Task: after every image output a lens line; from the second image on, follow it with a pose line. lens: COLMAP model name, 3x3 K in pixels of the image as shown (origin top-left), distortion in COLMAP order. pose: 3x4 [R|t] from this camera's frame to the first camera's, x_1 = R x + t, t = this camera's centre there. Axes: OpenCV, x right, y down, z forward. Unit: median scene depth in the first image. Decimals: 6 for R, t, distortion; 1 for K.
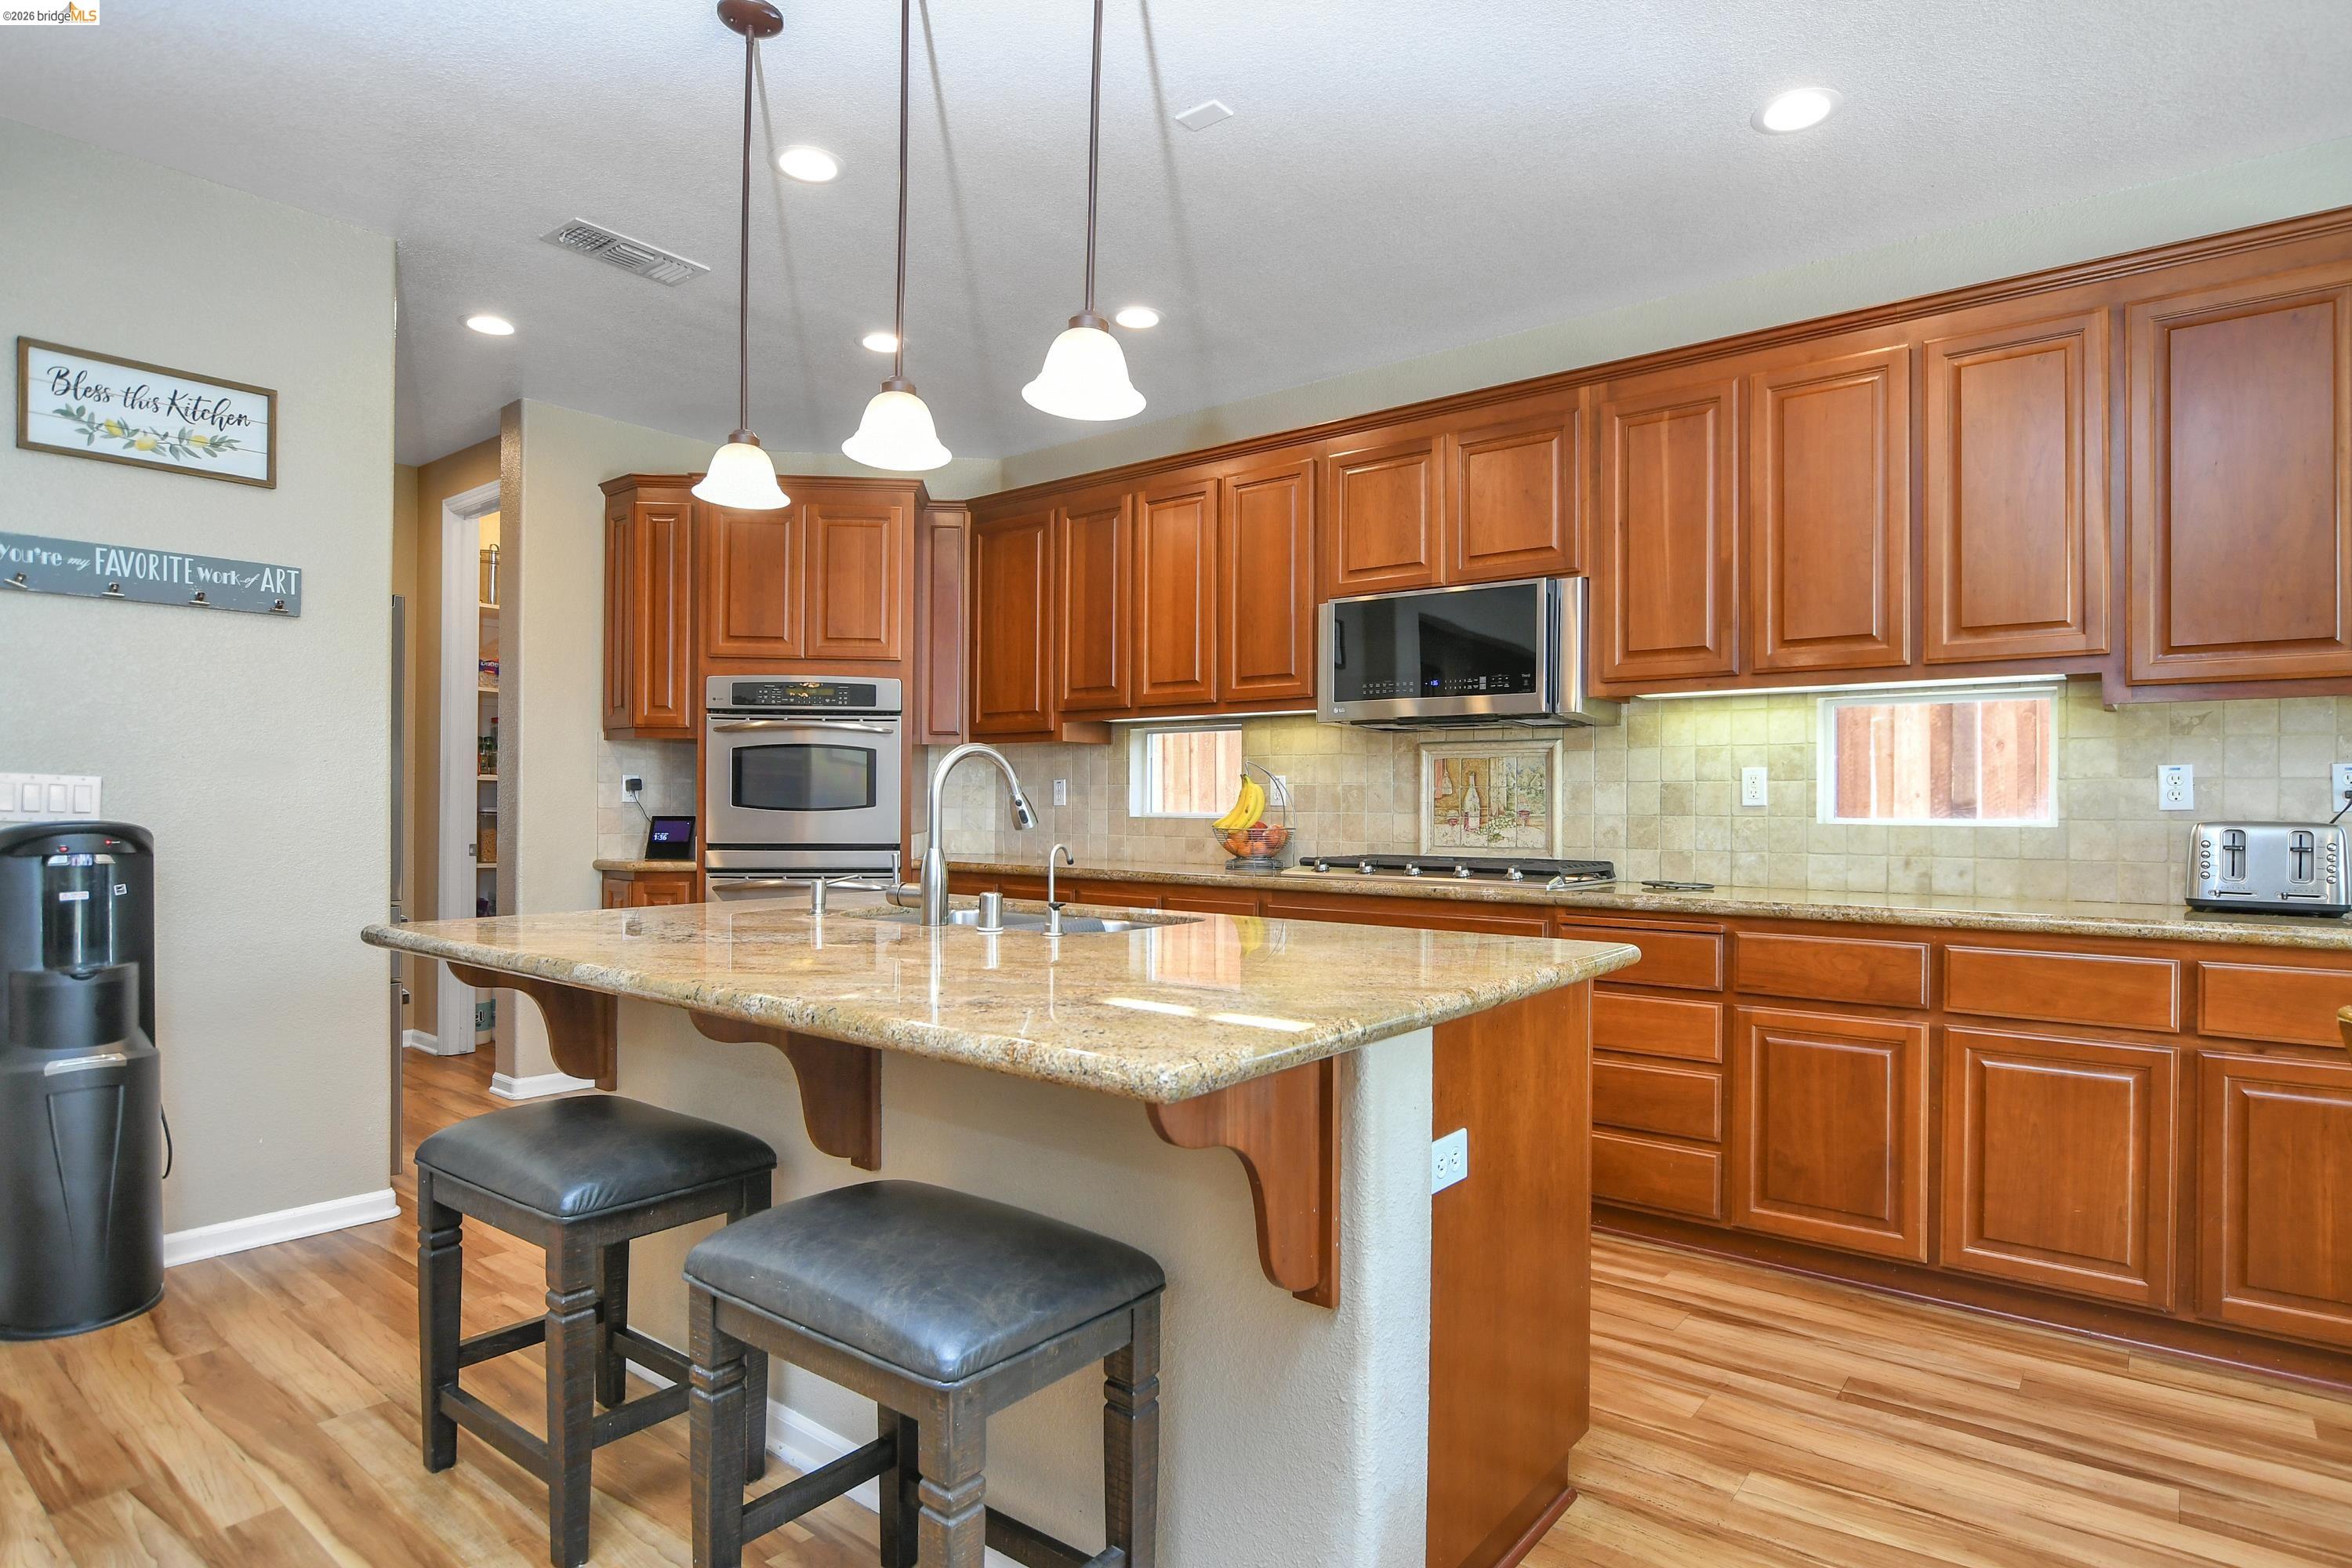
lens RADIAL K [[1267.9, 0, 1191.1], [0, 1267.9, 794.9], [0, 0, 1]] dist [-0.026994, 0.001579]
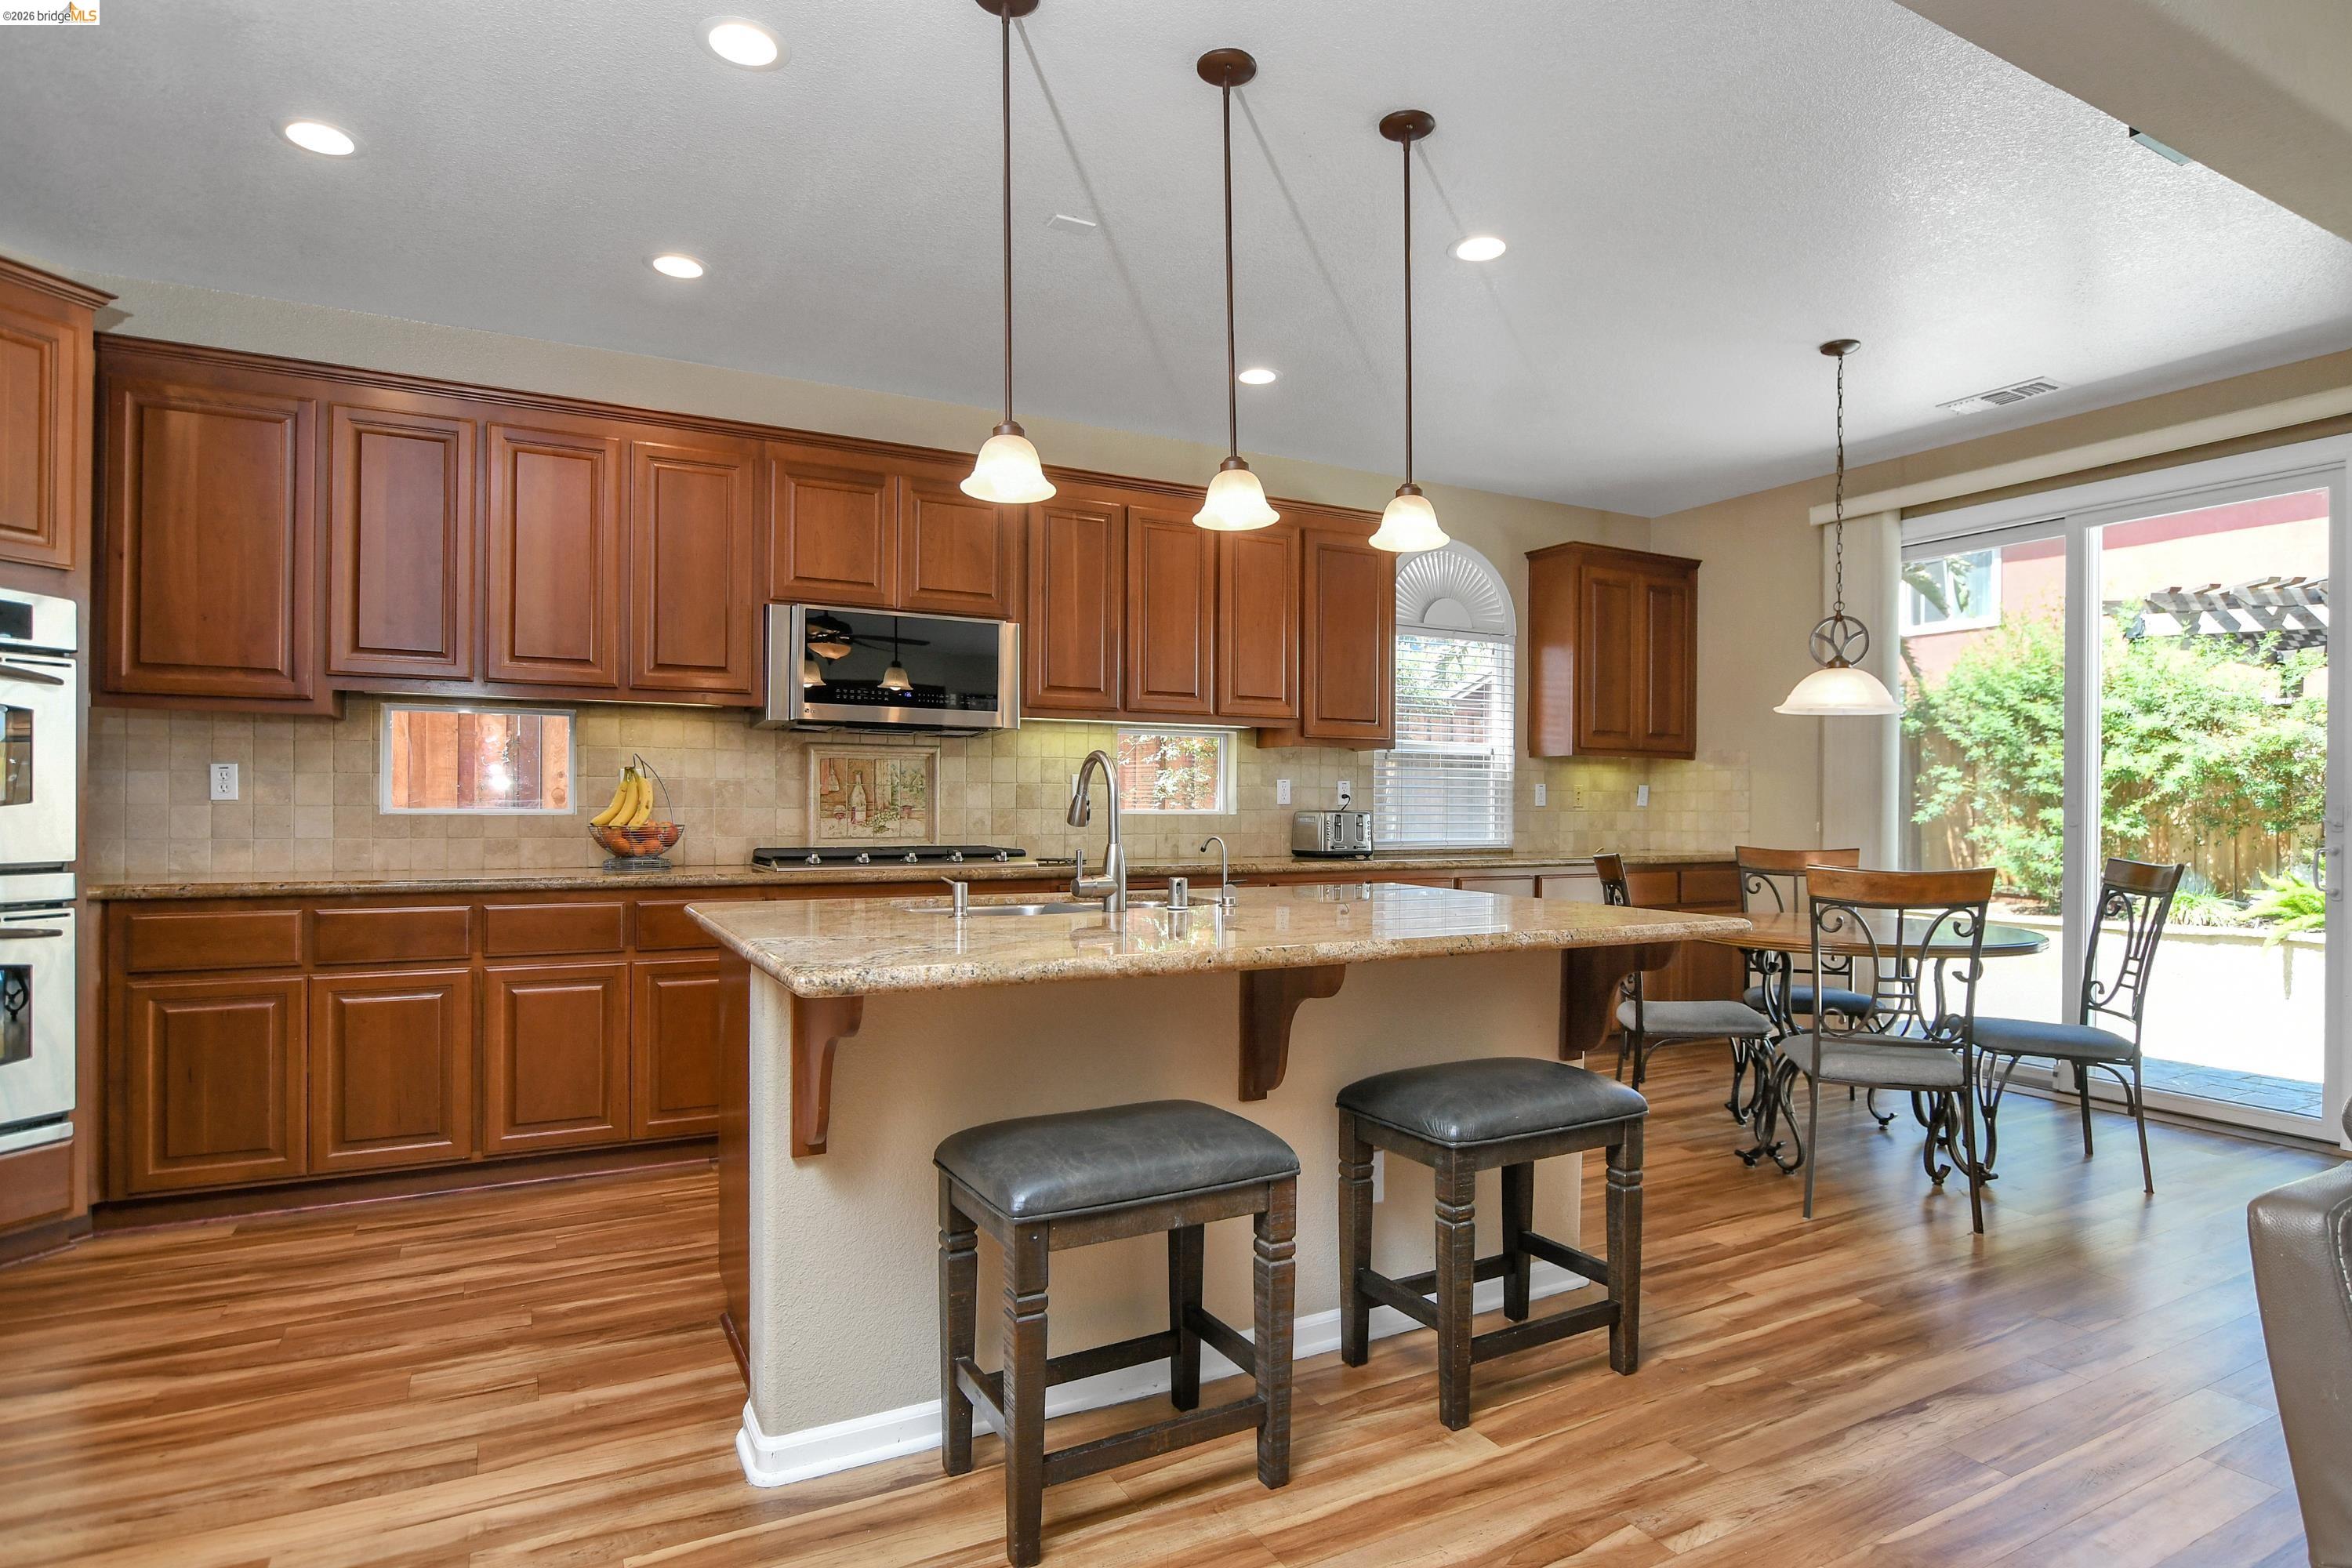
lens RADIAL K [[1267.9, 0, 1192.0], [0, 1267.9, 796.3], [0, 0, 1]] dist [-0.026994, 0.001579]
pose [[0.396569, 0.002639, 0.918001, -0.728777], [-0.010446, 0.999944, 0.001638, -0.000950], [-0.917946, -0.010239, 0.396574, 0.298850]]
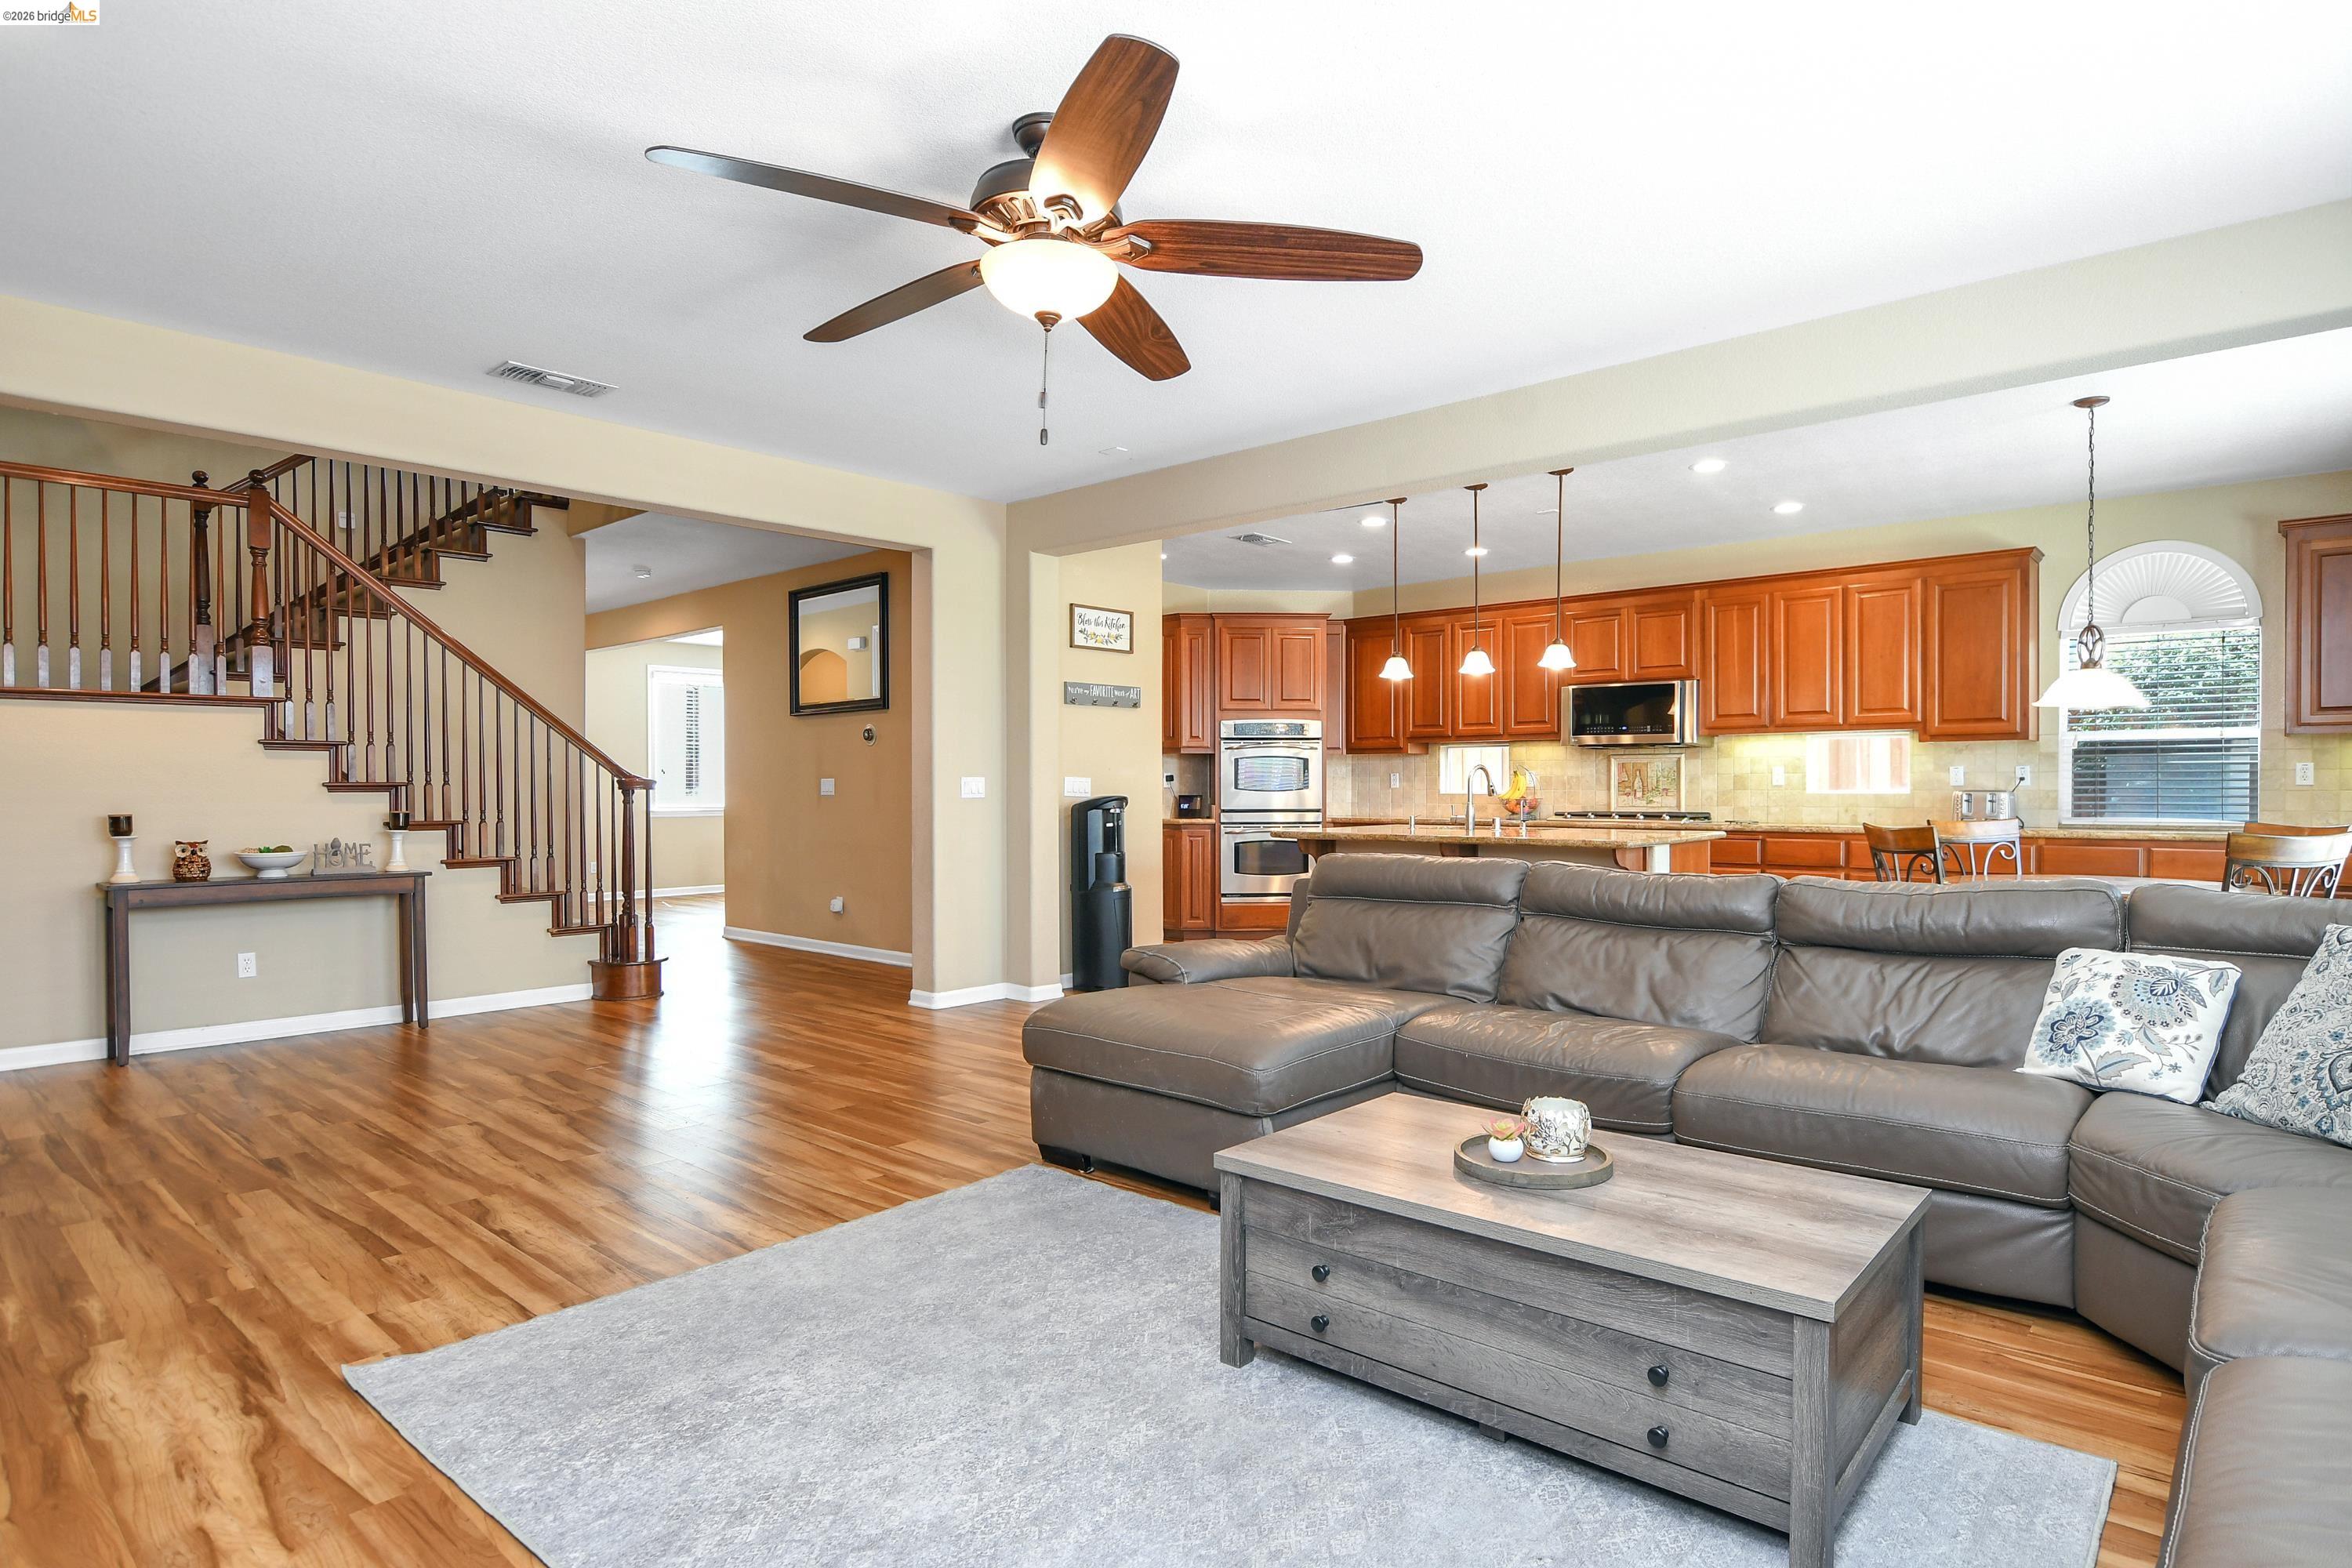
lens RADIAL K [[1267.9, 0, 1194.0], [0, 1267.9, 793.3], [0, 0, 1]] dist [-0.026994, 0.001579]
pose [[0.998810, -0.007181, -0.048248, -0.407651], [0.007715, 0.999911, 0.010883, -0.007885], [0.048165, -0.011242, 0.998776, -1.096765]]
